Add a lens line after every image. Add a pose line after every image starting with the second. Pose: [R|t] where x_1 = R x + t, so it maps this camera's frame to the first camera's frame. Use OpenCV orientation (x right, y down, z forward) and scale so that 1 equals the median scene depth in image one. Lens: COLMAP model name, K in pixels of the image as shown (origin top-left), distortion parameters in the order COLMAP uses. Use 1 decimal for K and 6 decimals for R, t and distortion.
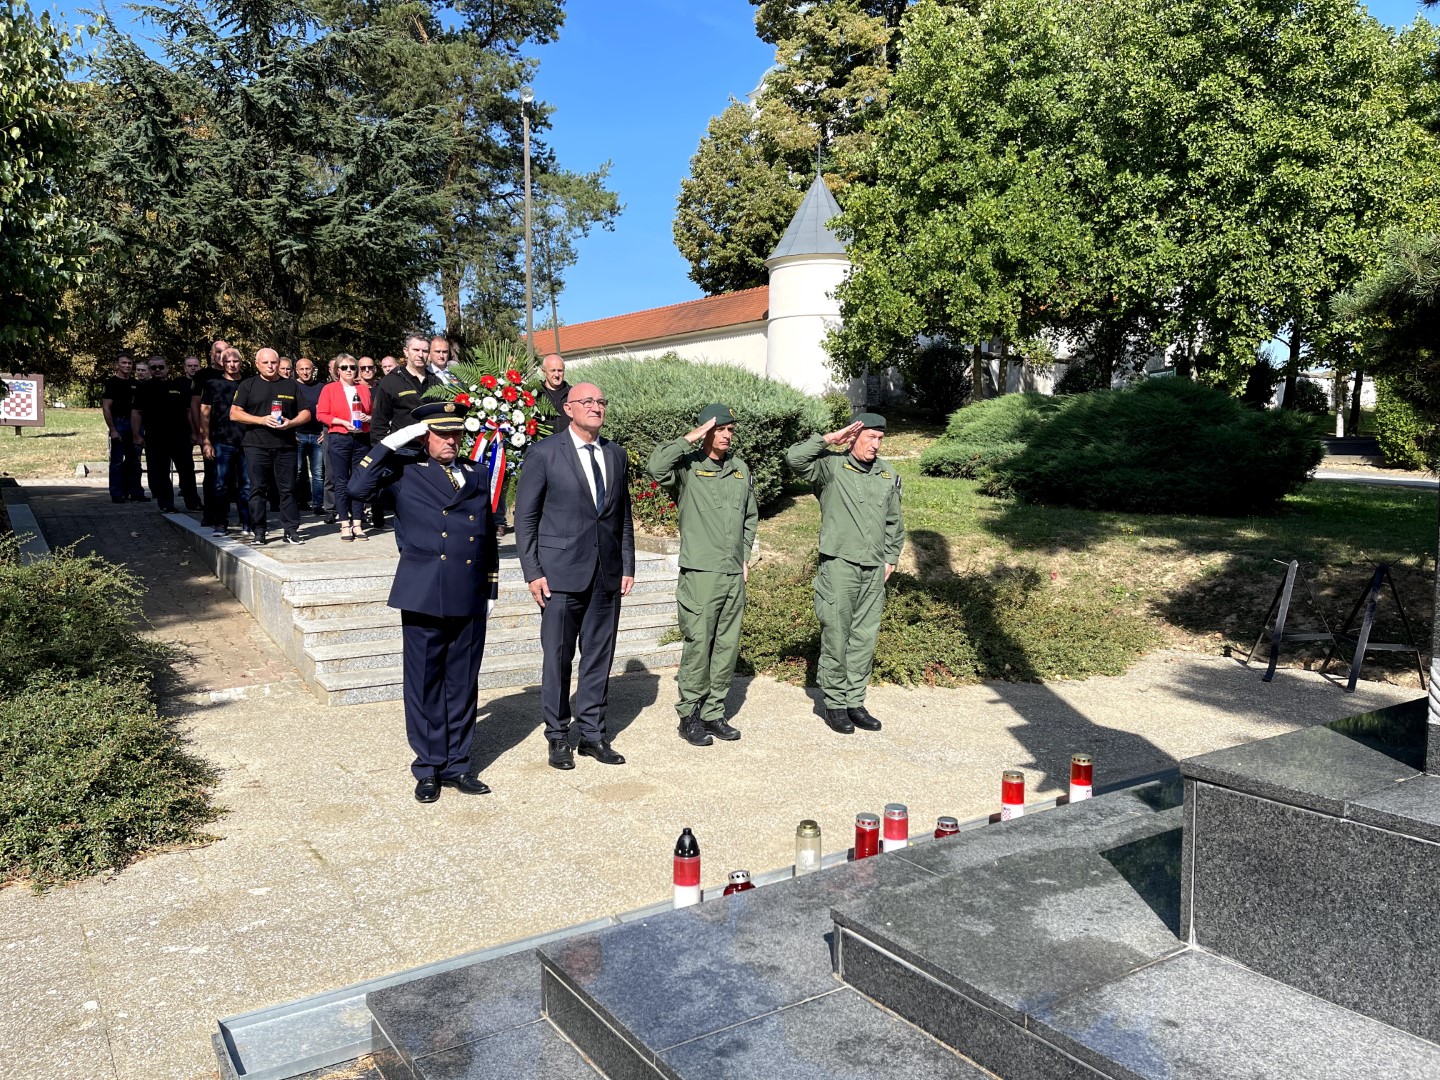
lens RADIAL K [[1082.4, 0, 718.3], [0, 1082.4, 539.4], [0, 0, 1]] dist [0.071993, -0.086831]
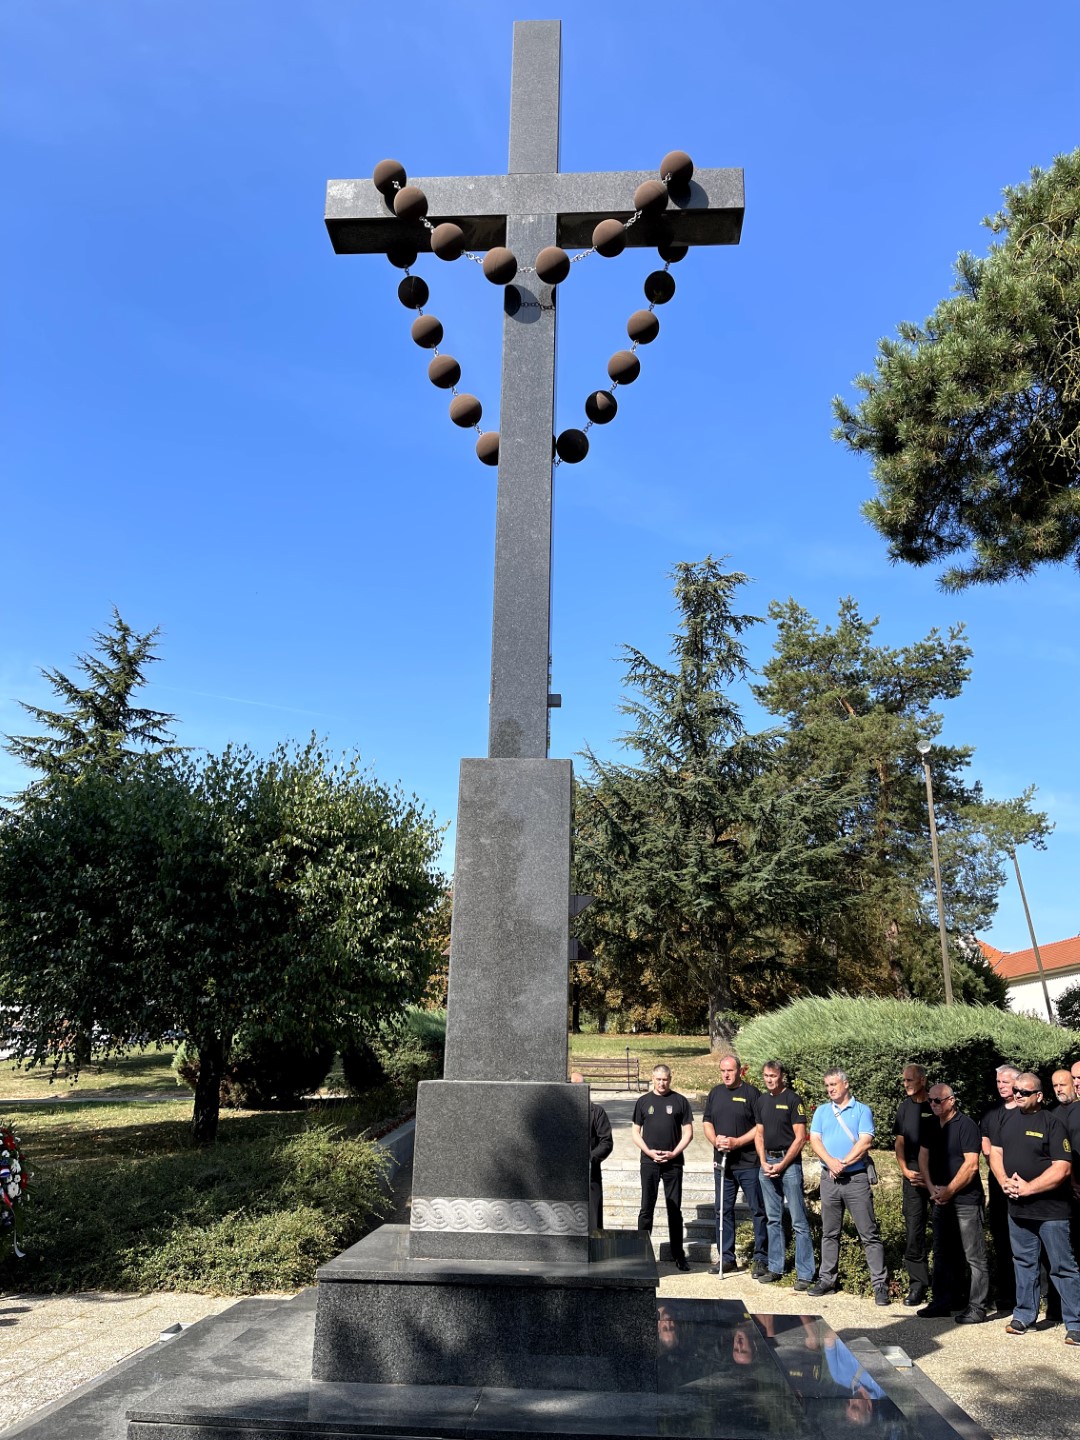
lens RADIAL K [[1082.4, 0, 547.2], [0, 1082.4, 716.0], [0, 0, 1]] dist [0.071993, -0.086831]
pose [[0.798189, -0.176993, -0.575820, 0.212959], [-0.059035, 0.928281, -0.367163, 0.002475], [0.599508, 0.327059, 0.730495, -0.088698]]
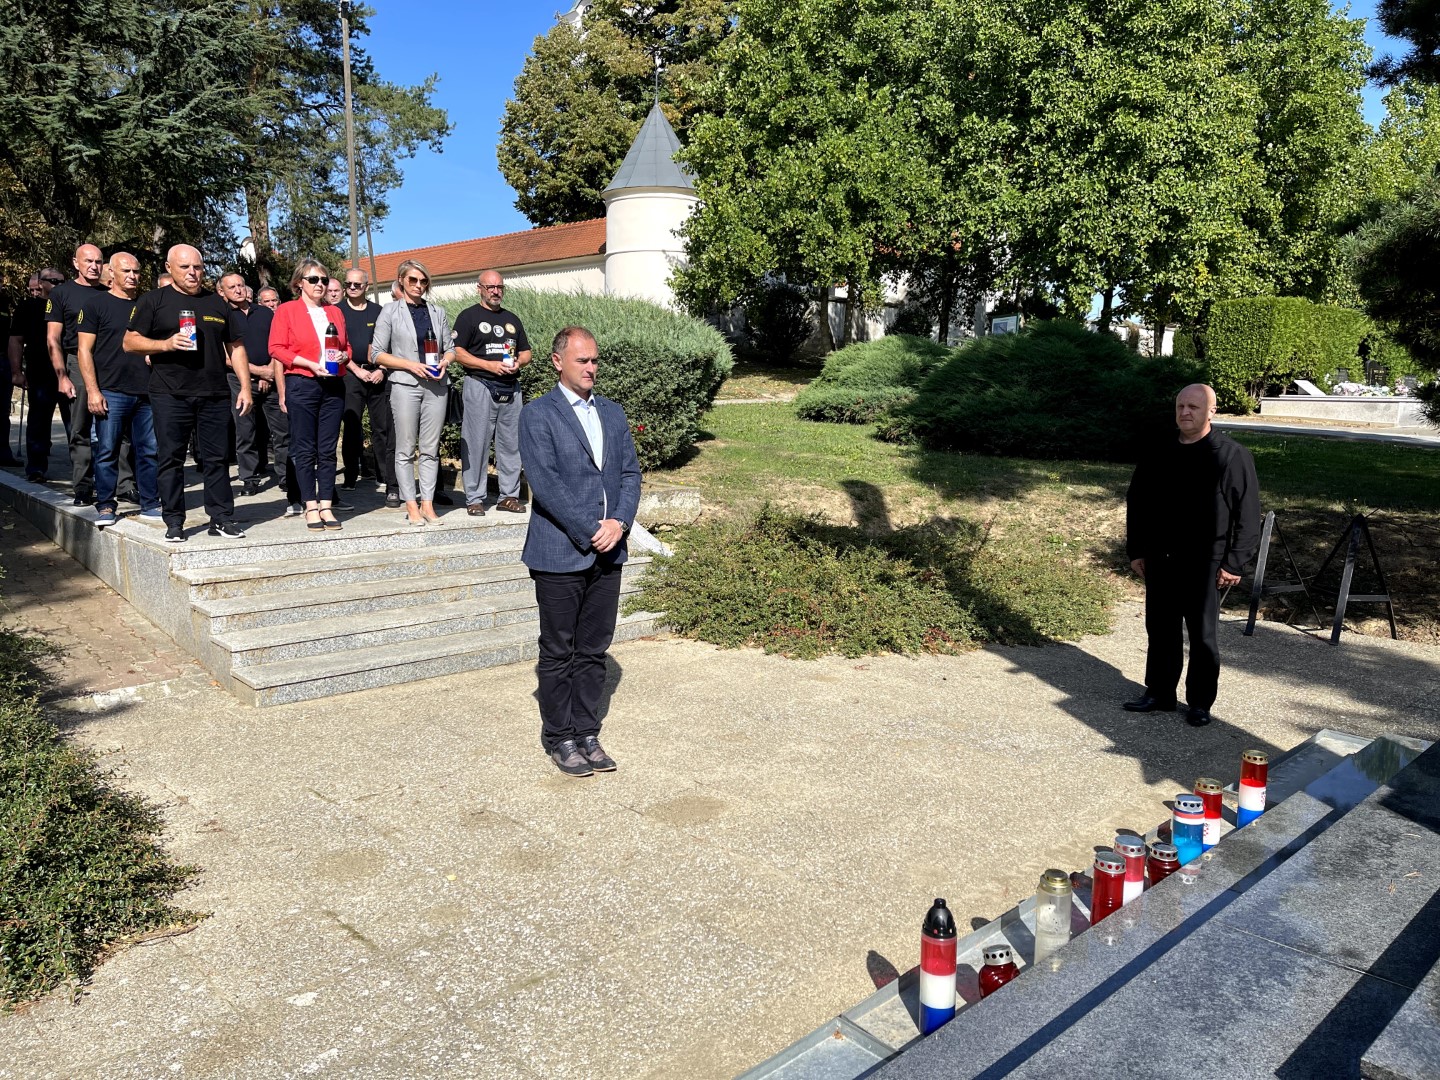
lens RADIAL K [[1082.4, 0, 718.3], [0, 1082.4, 539.4], [0, 0, 1]] dist [0.071993, -0.086831]
pose [[0.985316, -0.016763, 0.169914, -0.041632], [0.007591, 0.998486, 0.054487, -0.004097], [-0.170570, -0.052398, 0.983951, 0.038387]]
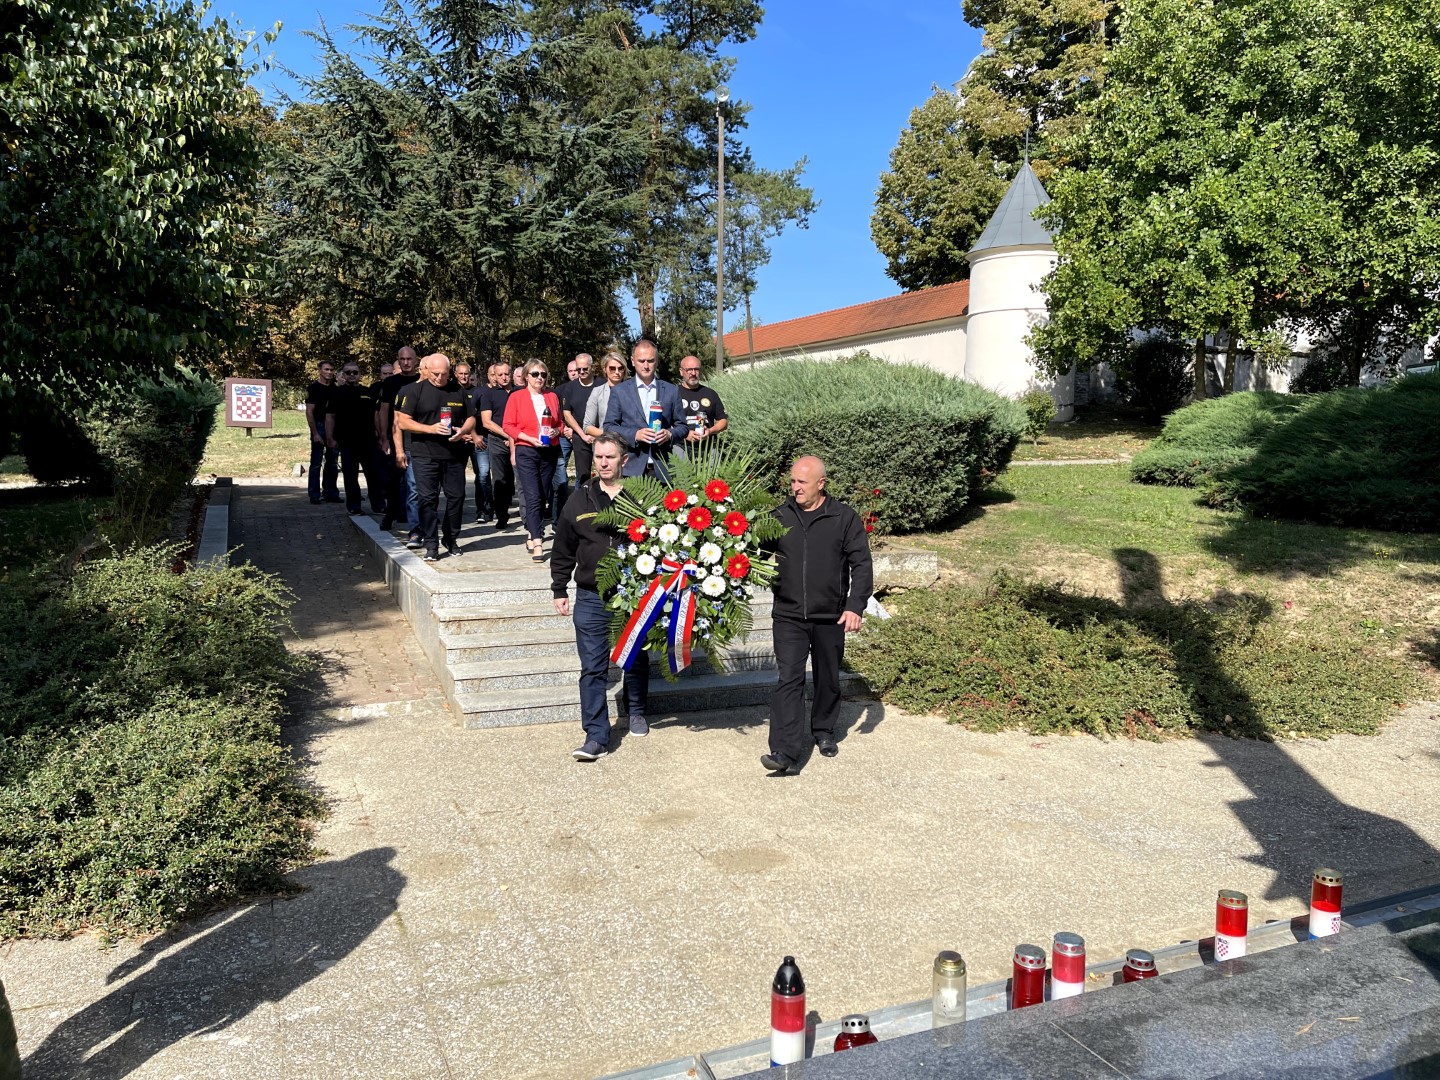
lens RADIAL K [[1082.4, 0, 718.3], [0, 1082.4, 539.4], [0, 0, 1]] dist [0.071993, -0.086831]
pose [[0.983830, 0.019315, -0.178060, 0.007590], [-0.019175, 0.999813, 0.002505, -0.005319], [0.178075, 0.000950, 0.984016, 0.028167]]
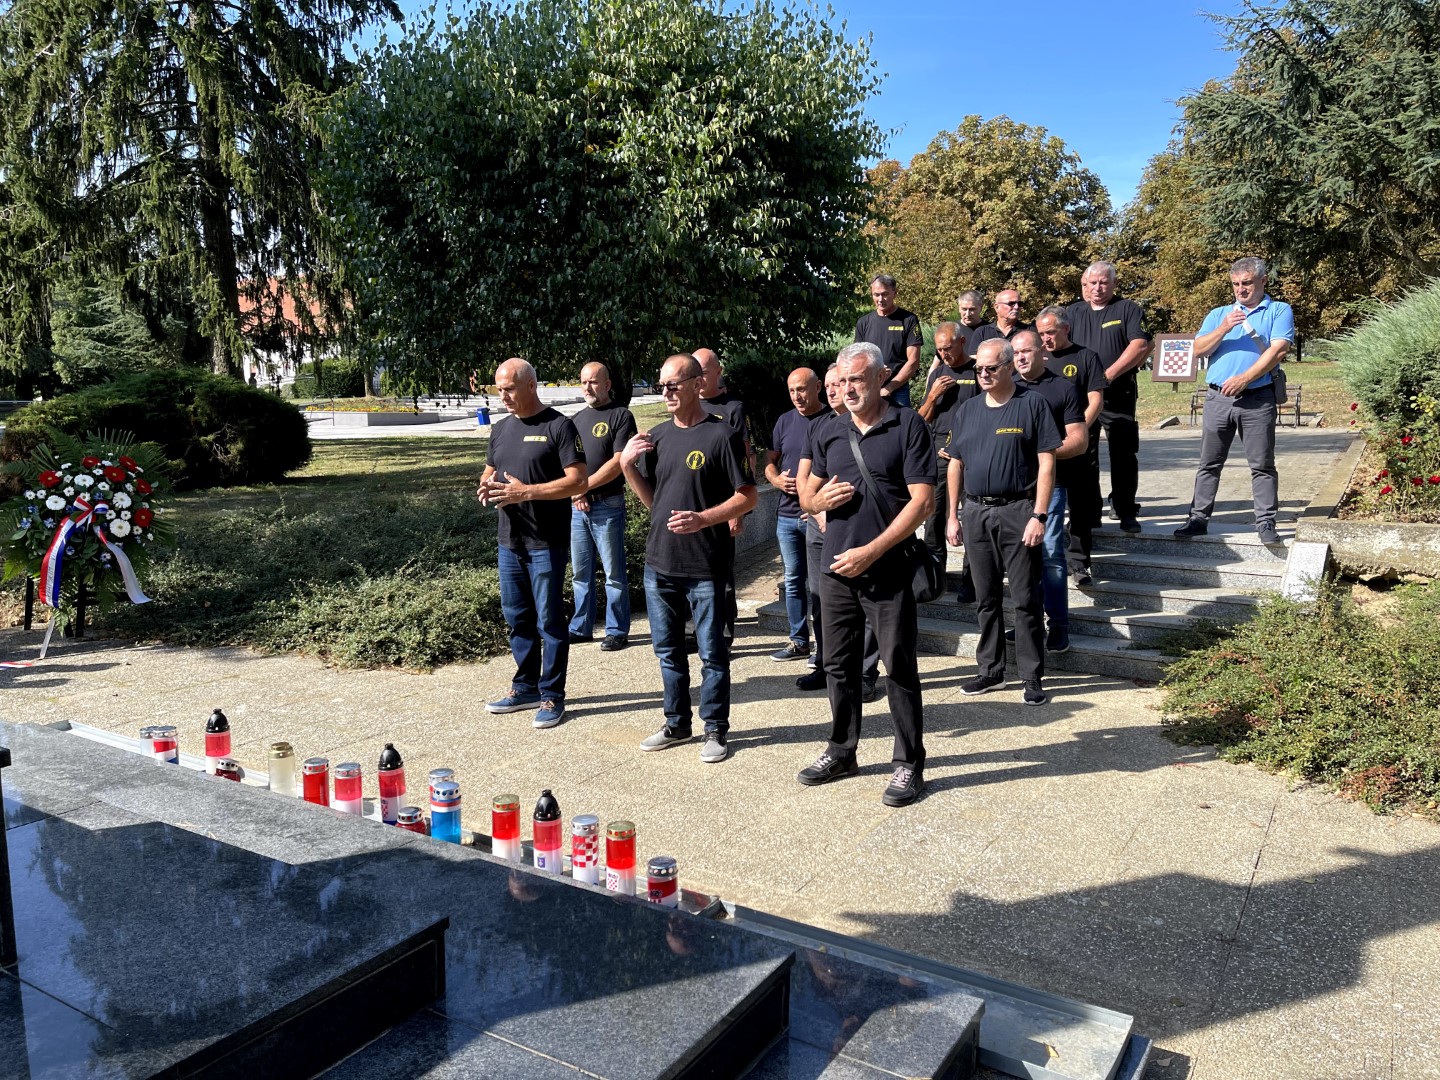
lens RADIAL K [[1086.3, 0, 724.3], [0, 1086.3, 534.4], [0, 0, 1]] dist [0.083156, -0.110047]
pose [[0.424918, 0.103593, -0.899285, 0.169144], [-0.072848, 0.994122, 0.080097, -0.008054], [0.902296, 0.031477, 0.429966, 0.132984]]
